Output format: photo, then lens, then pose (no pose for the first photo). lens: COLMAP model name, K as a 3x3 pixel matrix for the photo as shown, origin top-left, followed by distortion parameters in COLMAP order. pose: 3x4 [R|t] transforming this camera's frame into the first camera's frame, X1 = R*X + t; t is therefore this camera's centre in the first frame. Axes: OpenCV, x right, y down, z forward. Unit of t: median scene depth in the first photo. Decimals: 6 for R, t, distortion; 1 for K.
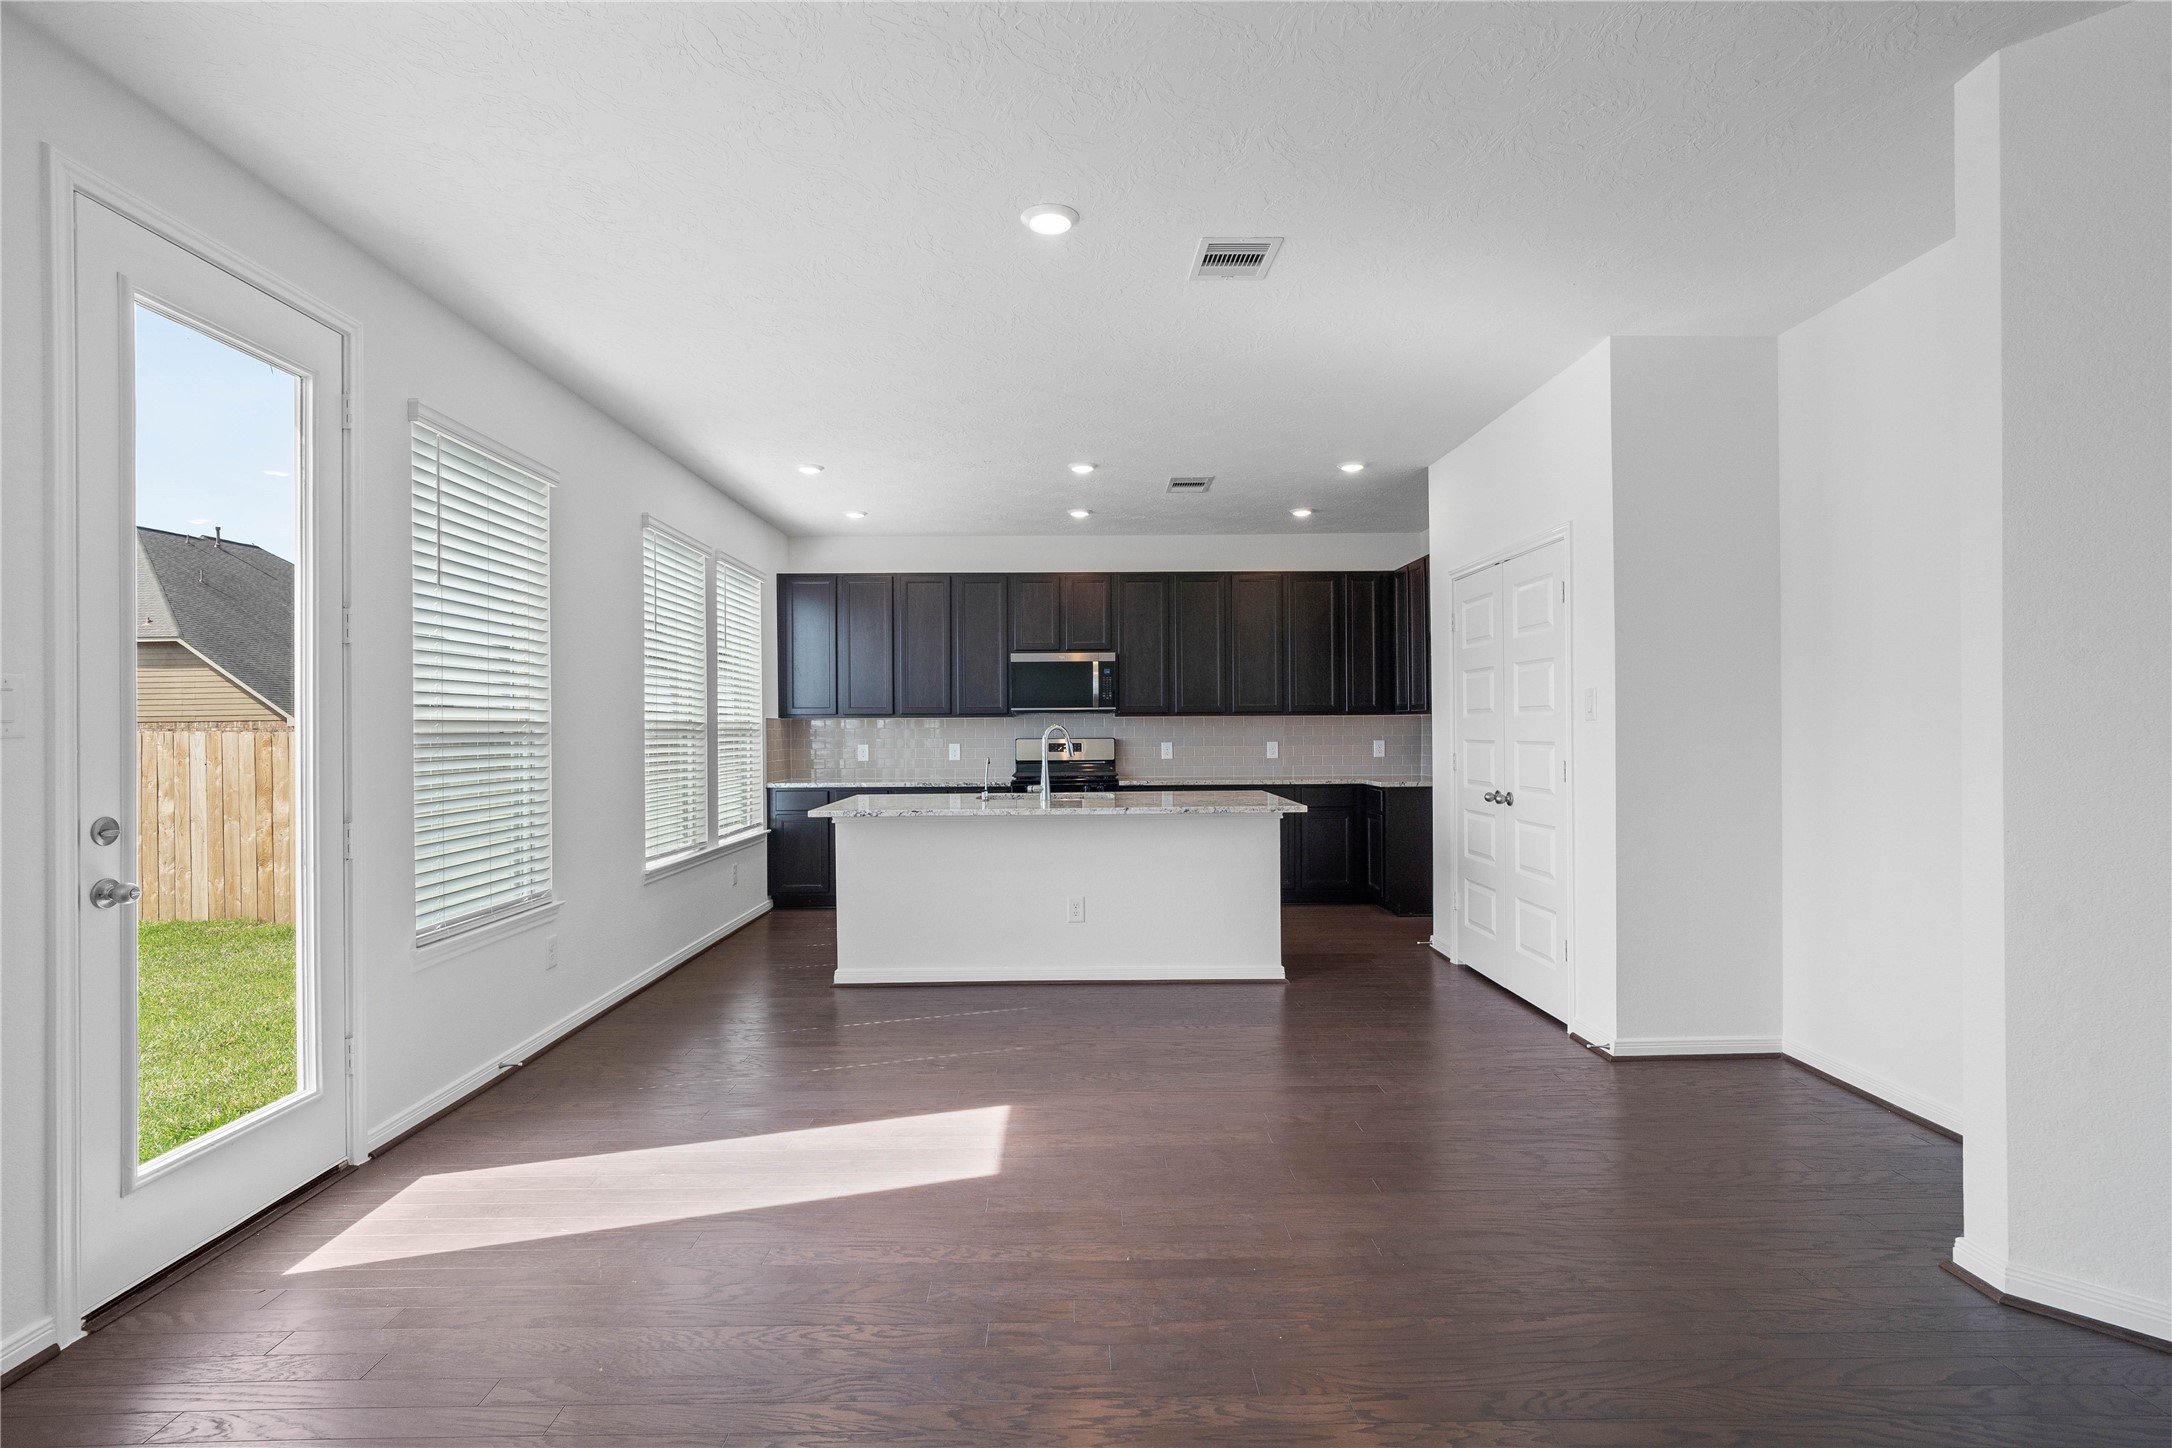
lens RADIAL K [[1022.3, 0, 1086.0], [0, 1022.3, 724.0], [0, 0, 1]] dist [-0.001578, -0.000115]
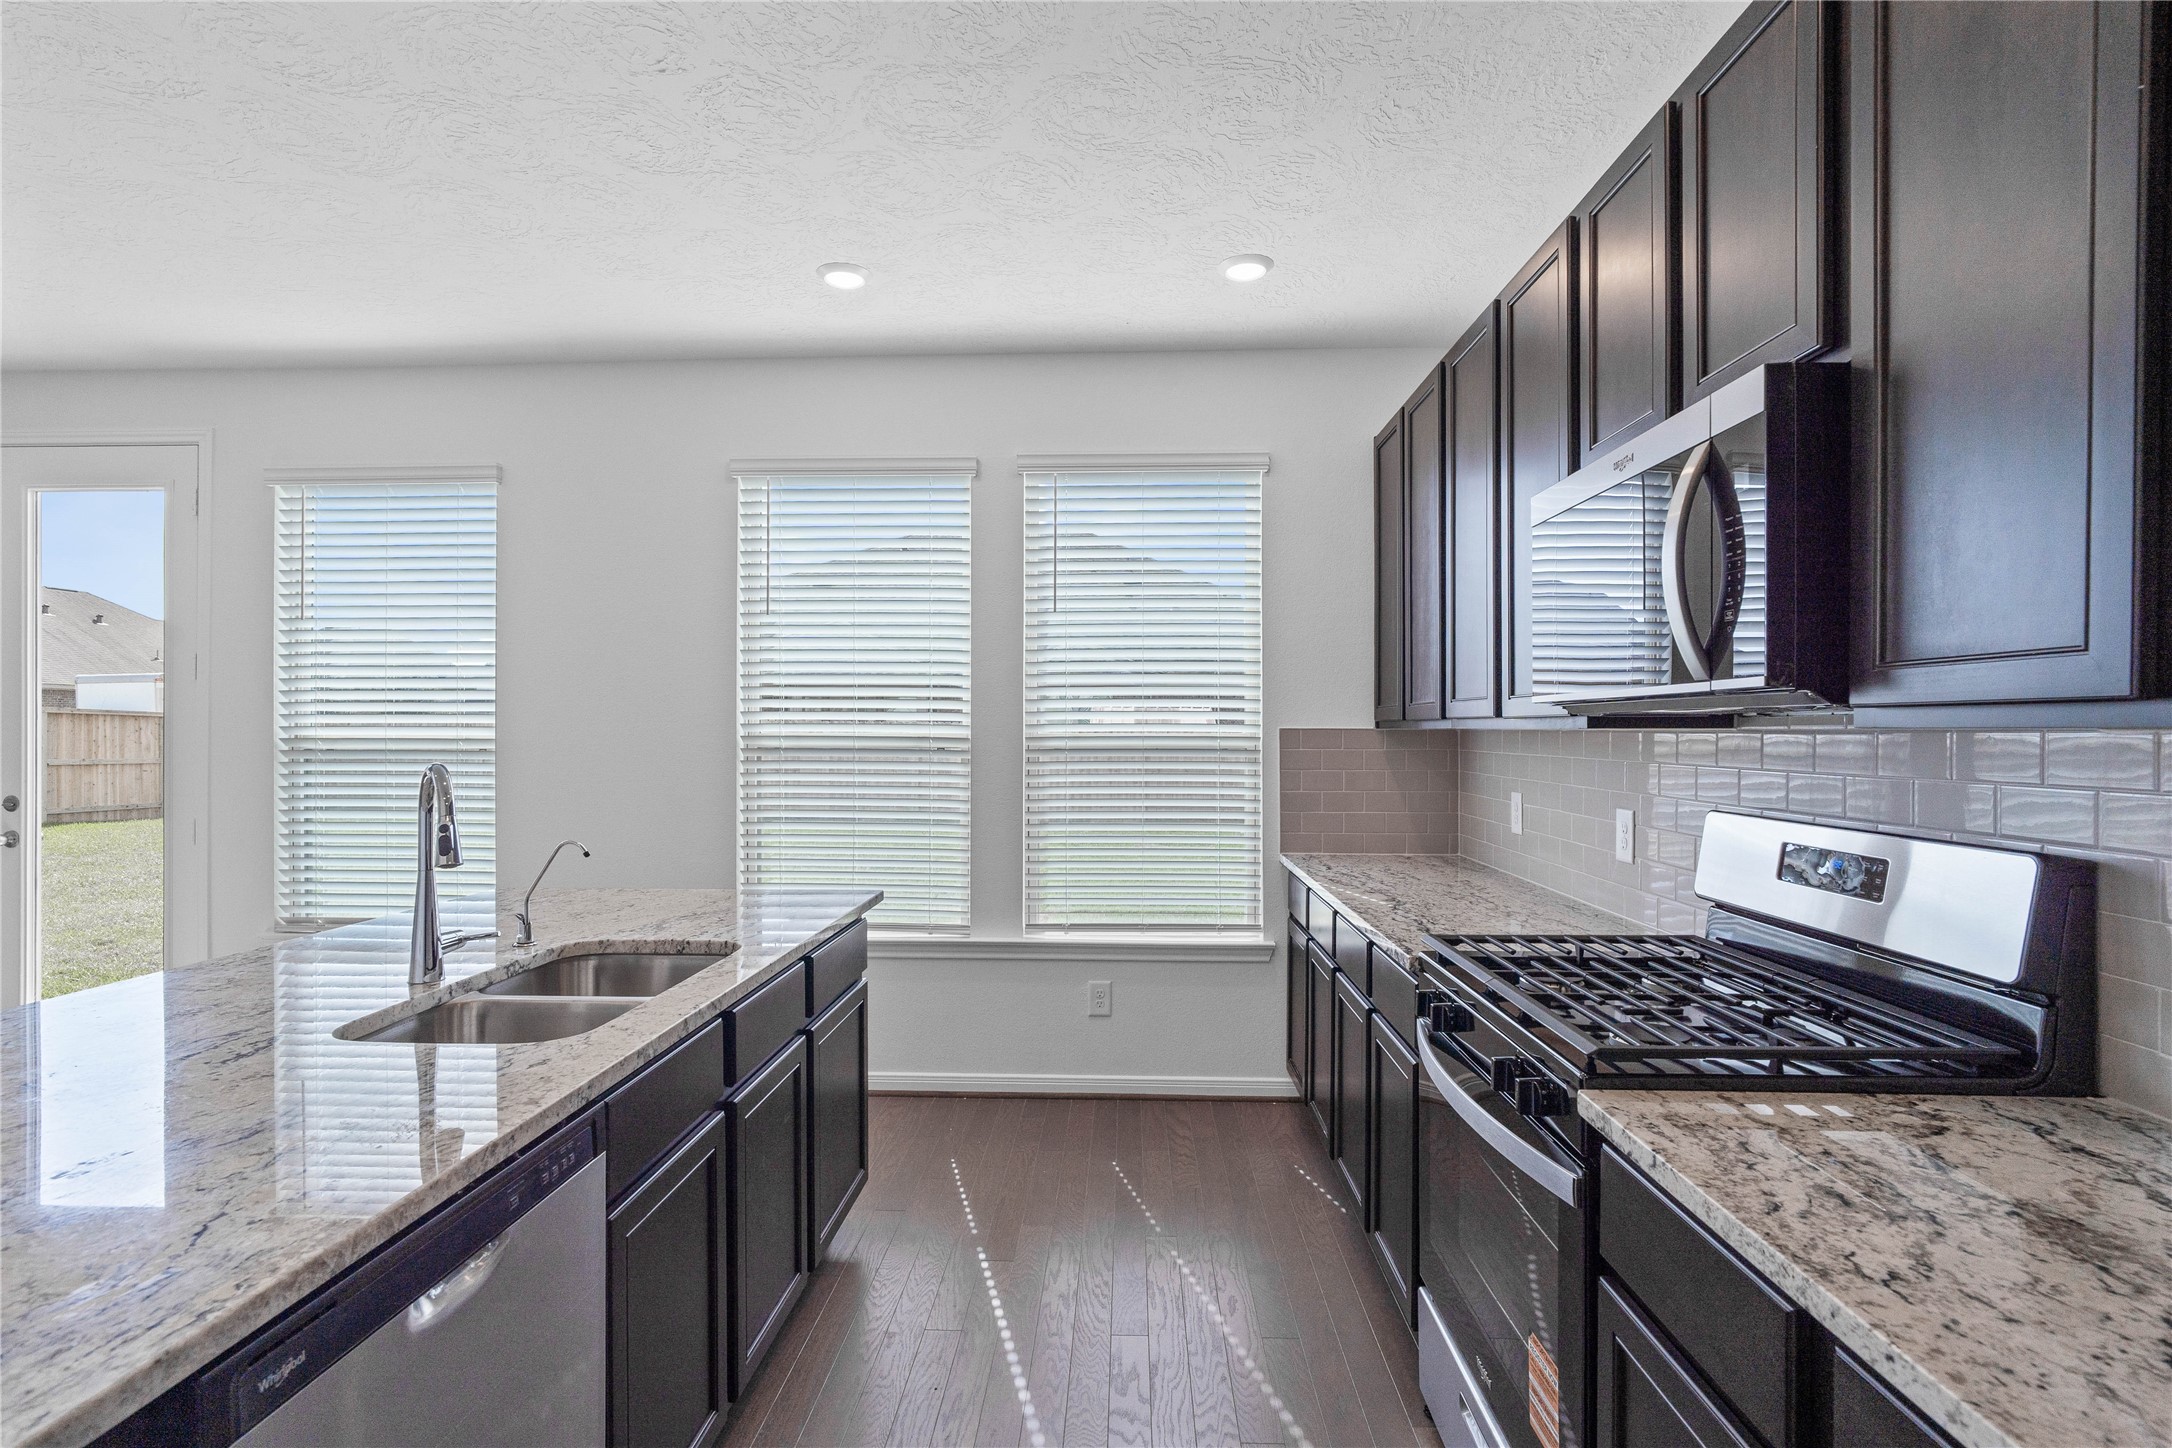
lens RADIAL K [[1035.2, 0, 1083.7], [0, 1035.2, 728.3], [0, 0, 1]] dist [-0.013099, 0.009644]
pose [[-0.059858, 0.004256, -0.998198, 0.211962], [0.001179, 0.999991, 0.004193, -0.008268], [0.998206, -0.000926, -0.059863, 0.894720]]
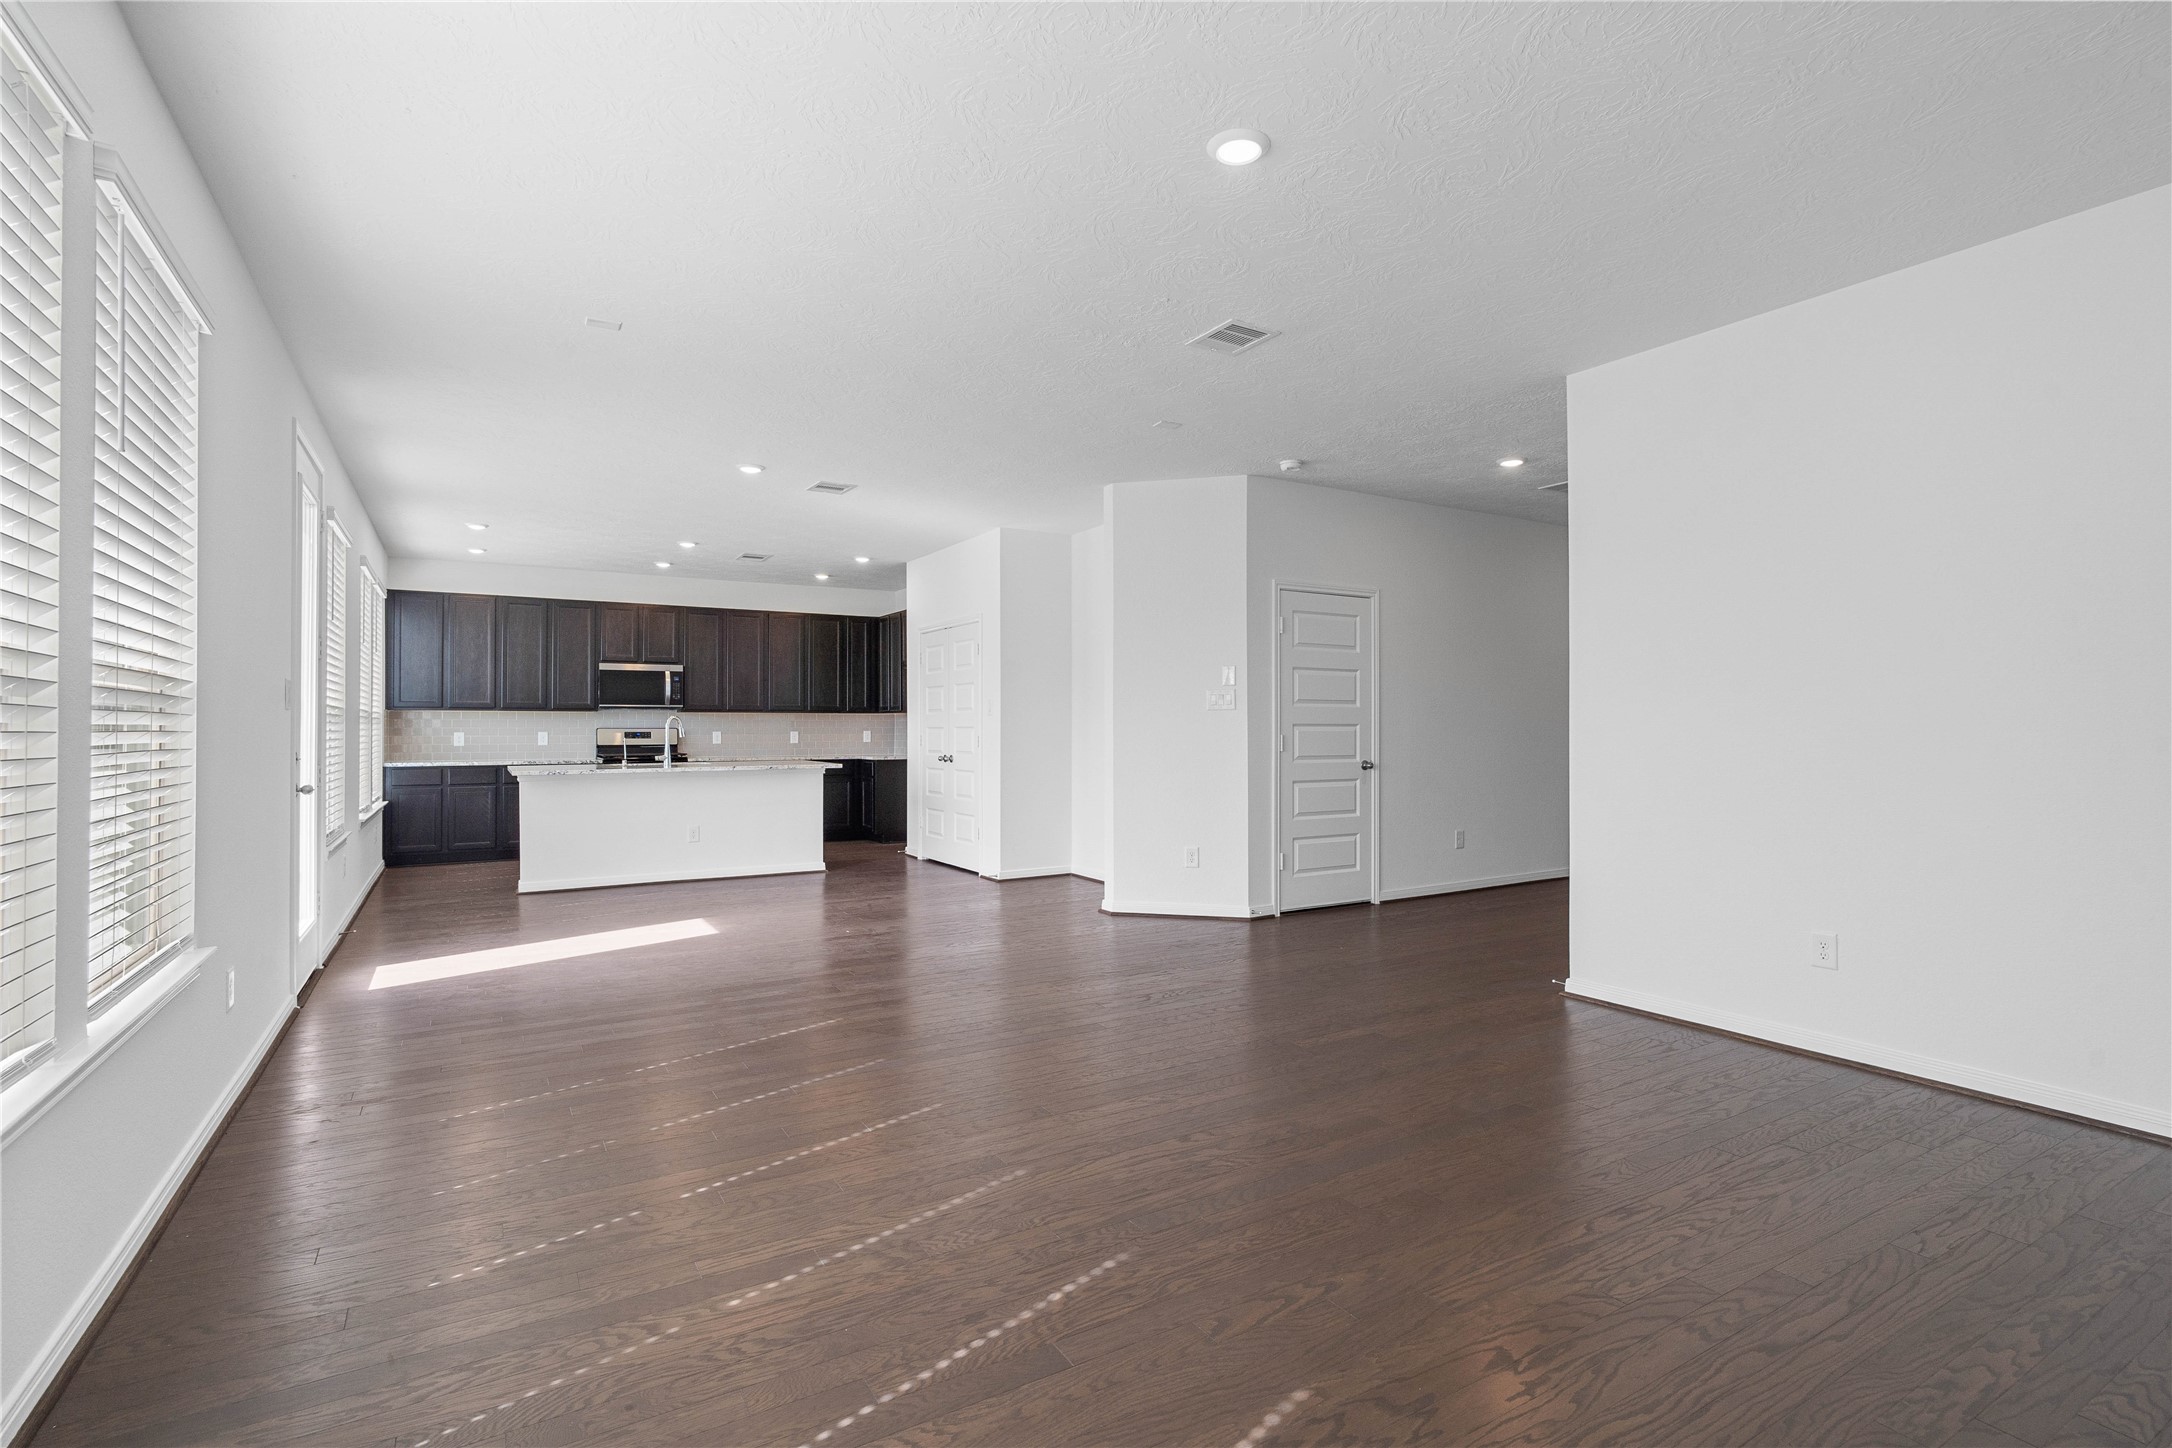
lens RADIAL K [[1026.3, 0, 1075.1], [0, 1026.3, 714.7], [0, 0, 1]] dist [-0.010959, 0.010928]
pose [[0.869091, 0.011987, 0.494508, -0.192977], [-0.007013, 0.999904, -0.011912, 0.008972], [-0.494603, 0.006884, 0.869092, -0.451130]]
